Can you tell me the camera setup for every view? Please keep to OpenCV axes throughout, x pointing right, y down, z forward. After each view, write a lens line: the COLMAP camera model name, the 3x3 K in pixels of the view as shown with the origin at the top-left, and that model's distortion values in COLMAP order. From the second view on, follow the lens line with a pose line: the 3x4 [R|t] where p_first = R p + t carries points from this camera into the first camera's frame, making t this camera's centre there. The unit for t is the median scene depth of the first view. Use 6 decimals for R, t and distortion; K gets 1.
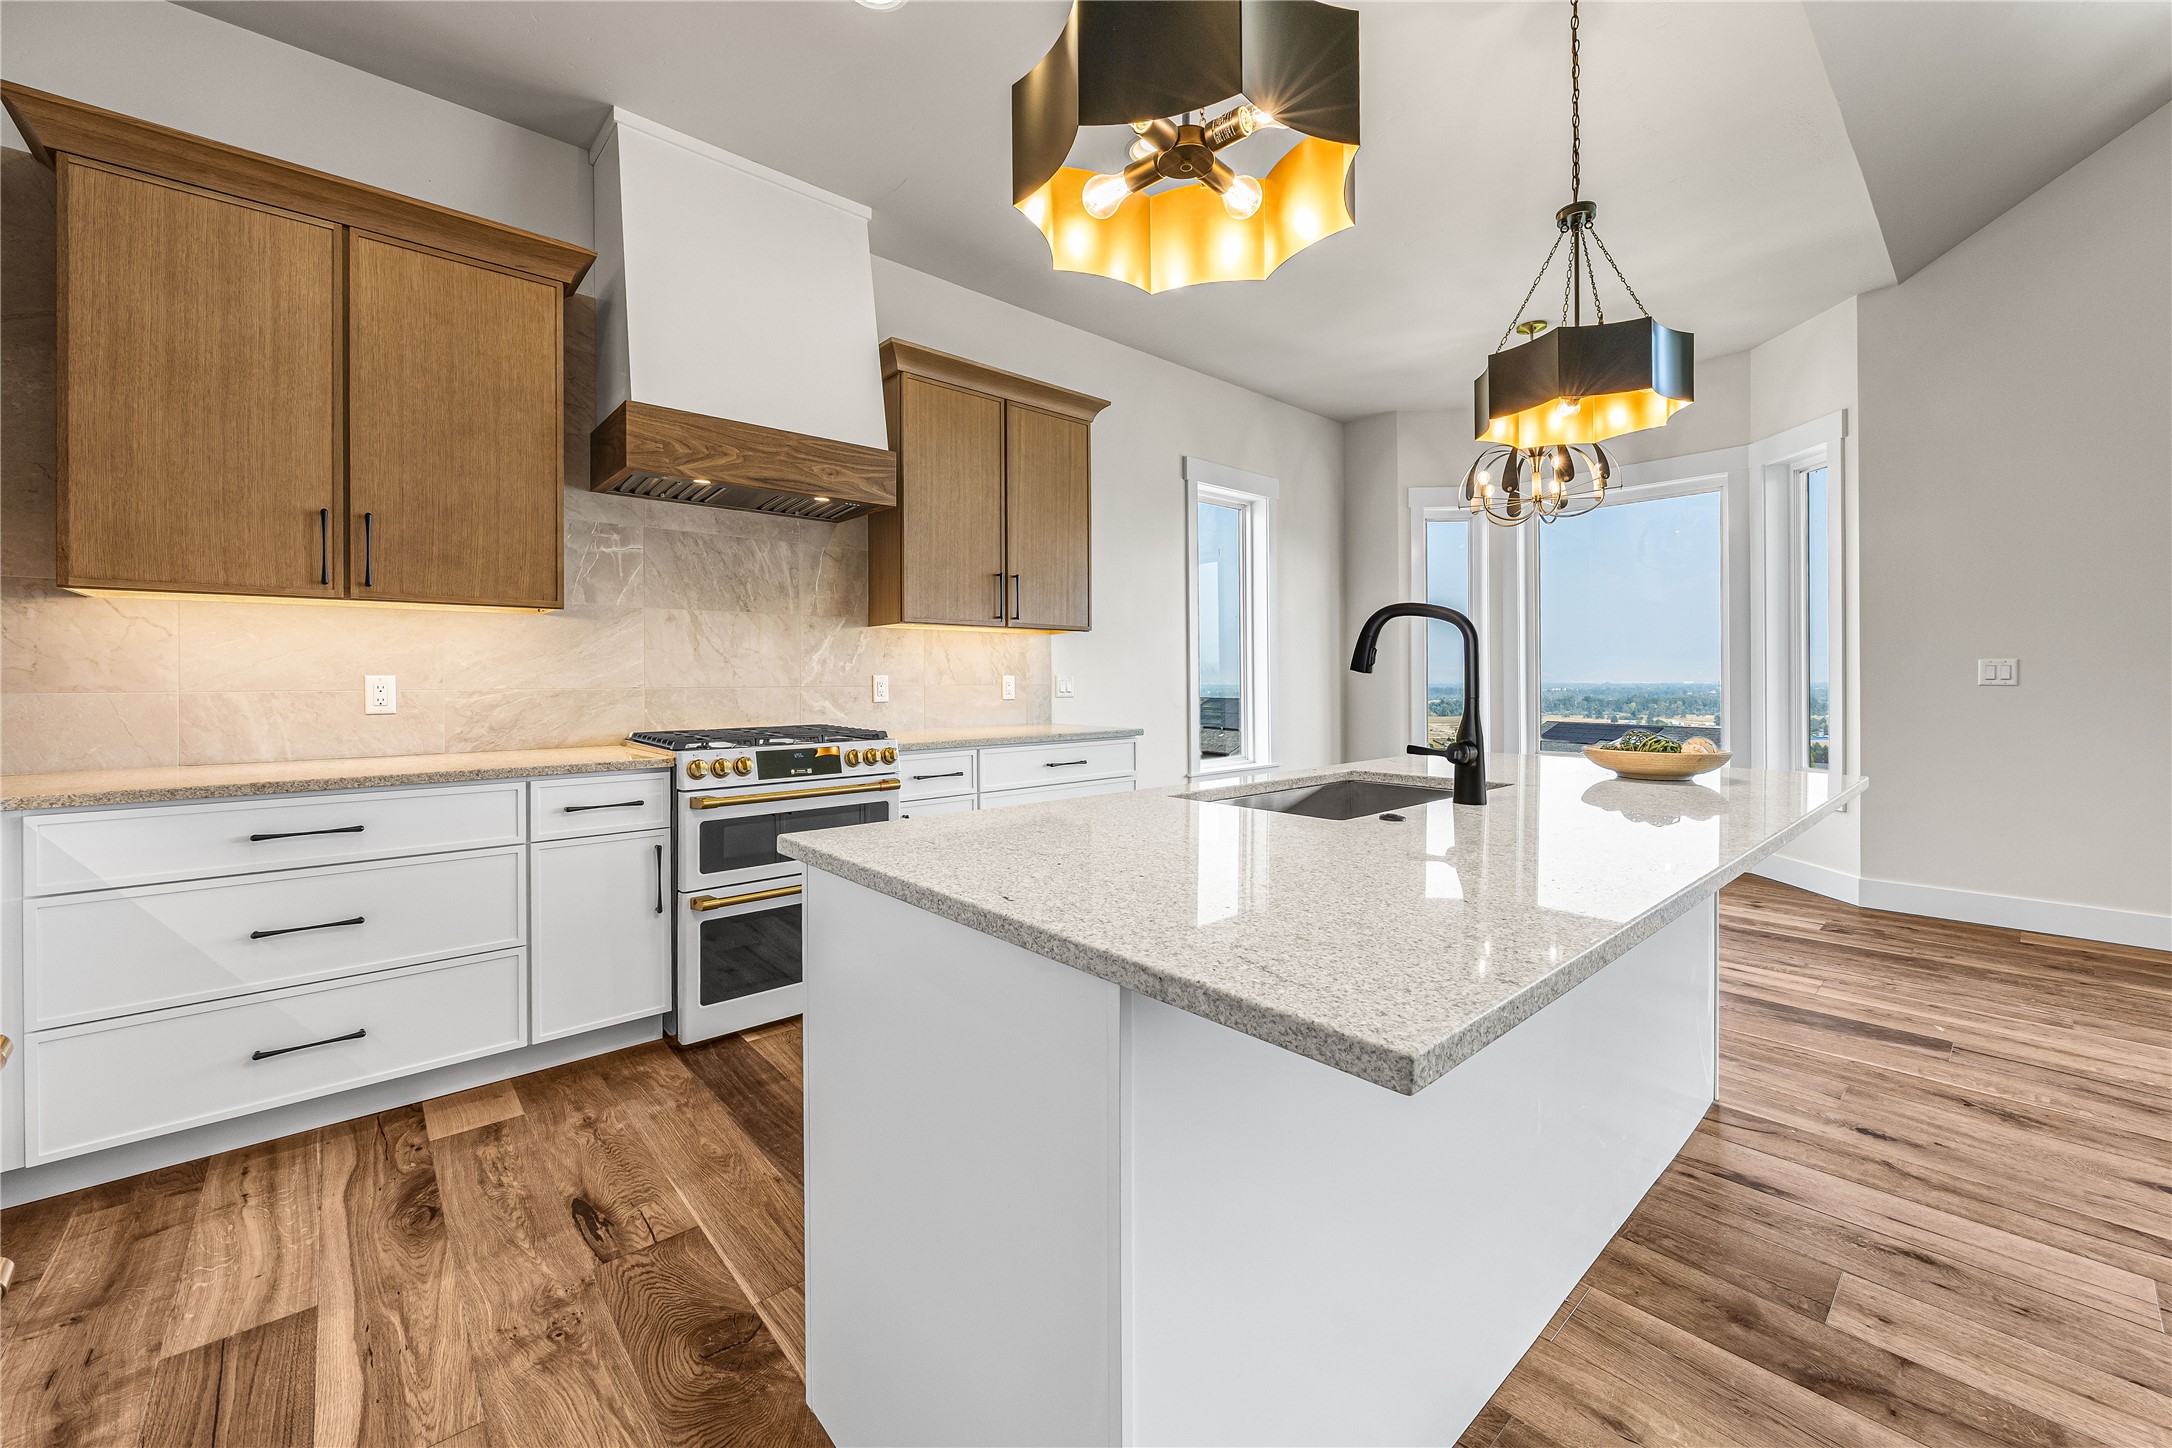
lens RADIAL K [[842.7, 0, 1092.1], [0, 842.7, 675.9], [0, 0, 1]] dist [0.000803, -0.000809]
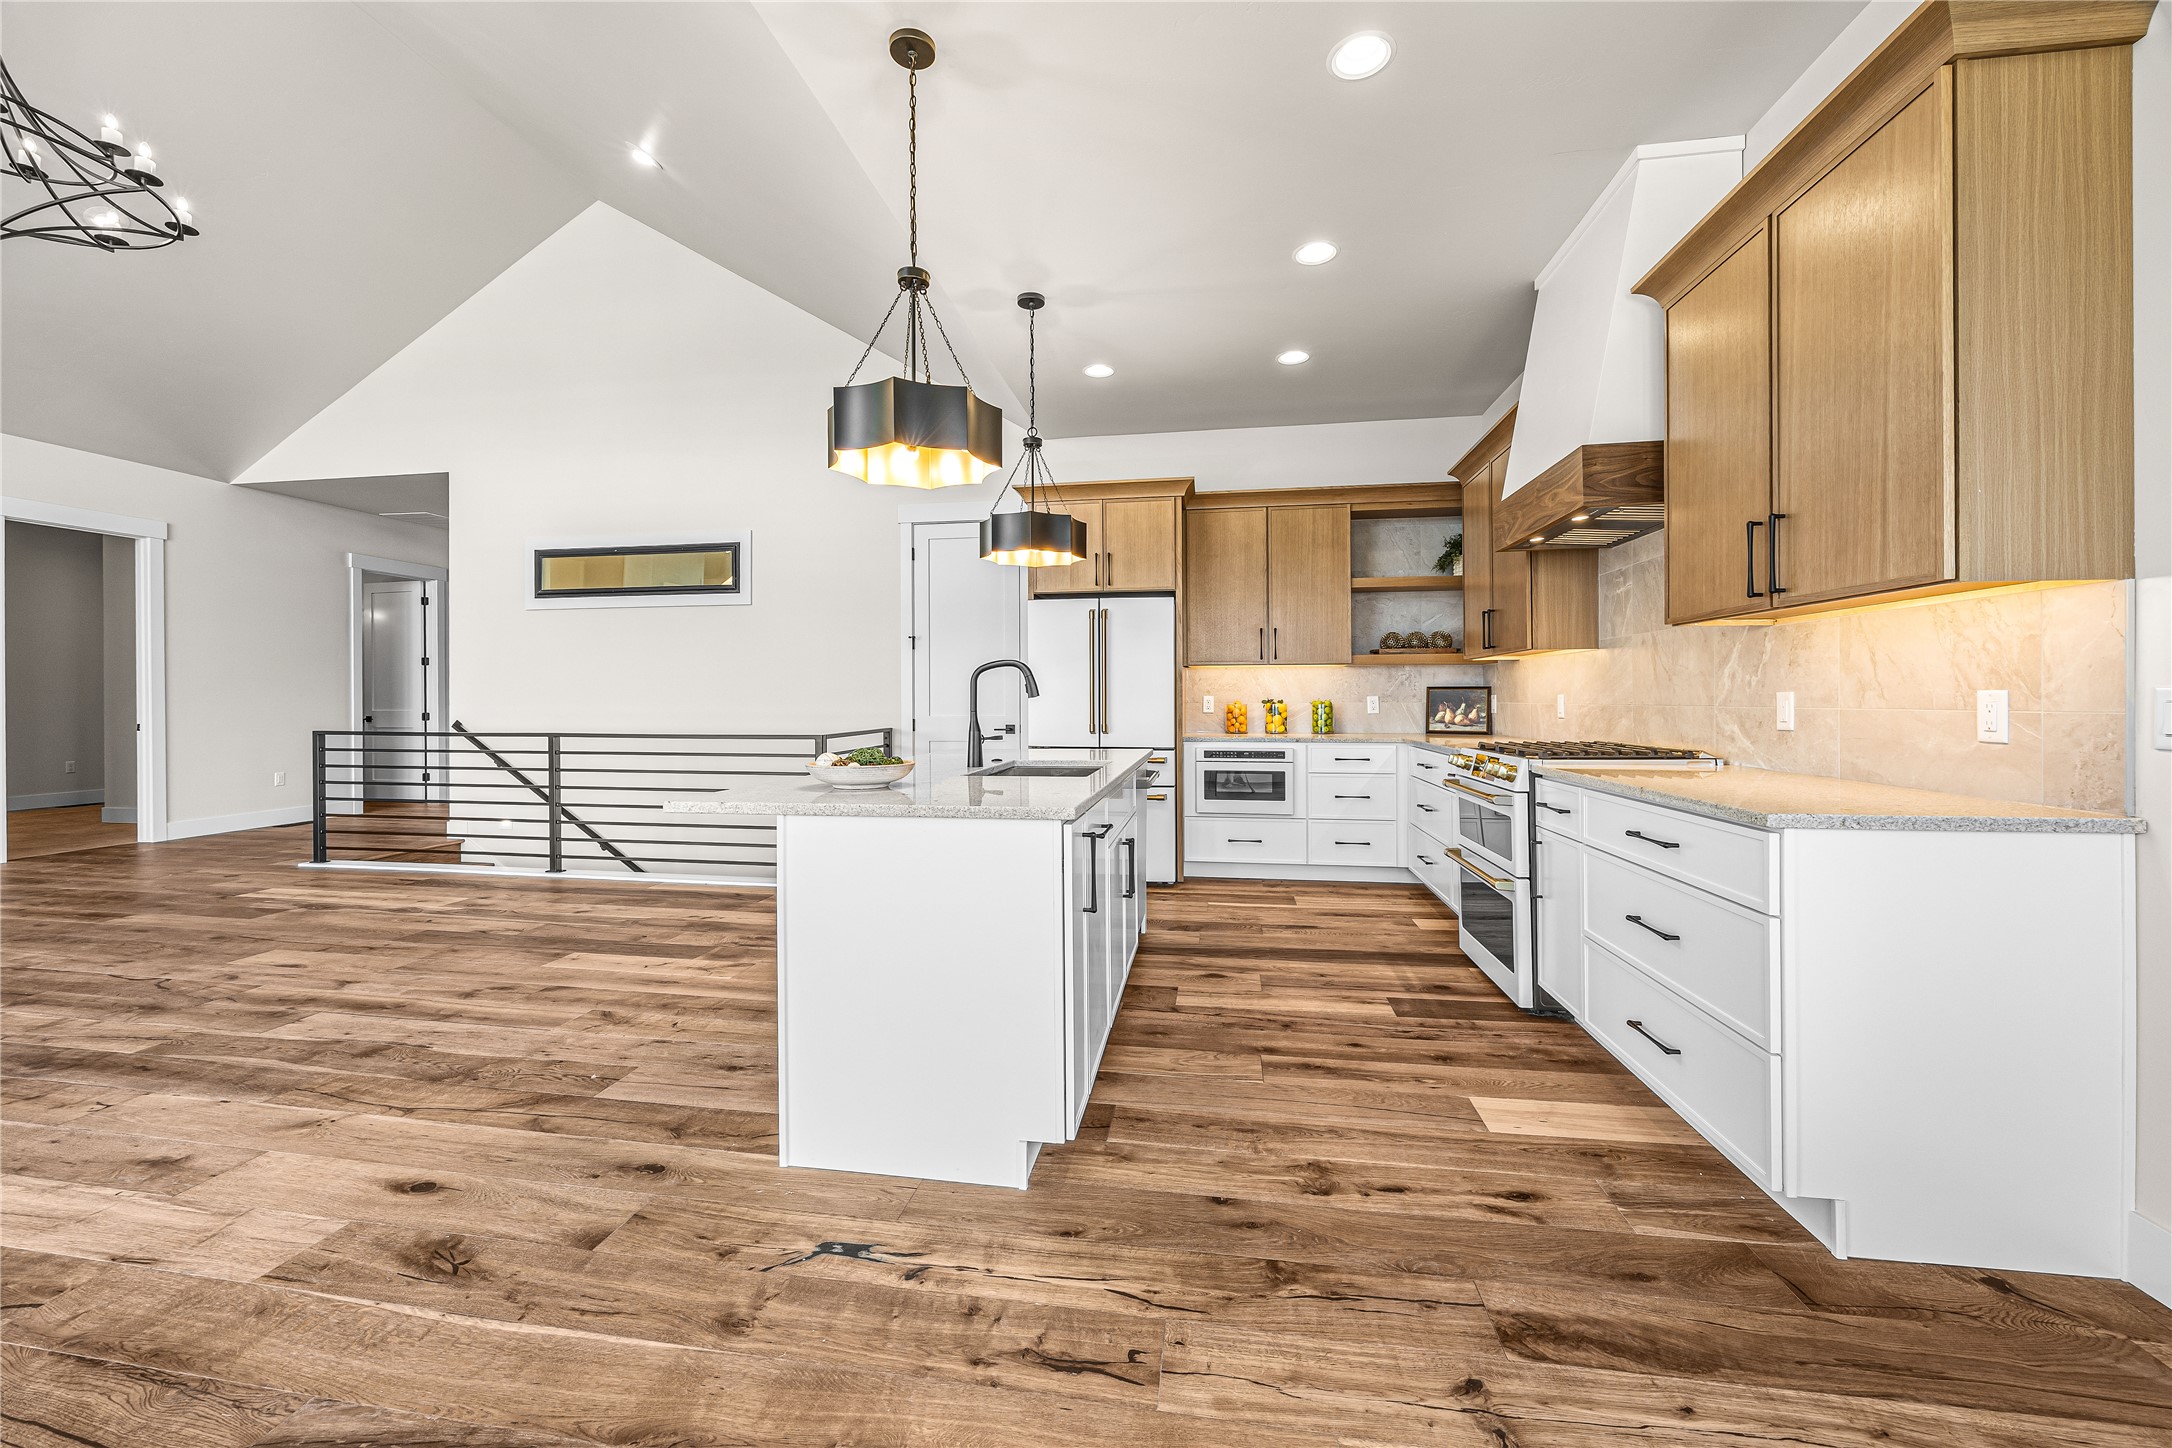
lens RADIAL K [[842.7, 0, 1088.4], [0, 842.7, 708.4], [0, 0, 1]] dist [0.000803, -0.000809]
pose [[-0.775526, 0.016171, -0.631109, 0.651689], [0.011766, 0.999868, 0.011160, -0.001668], [0.631206, 0.001229, -0.775614, 1.190016]]
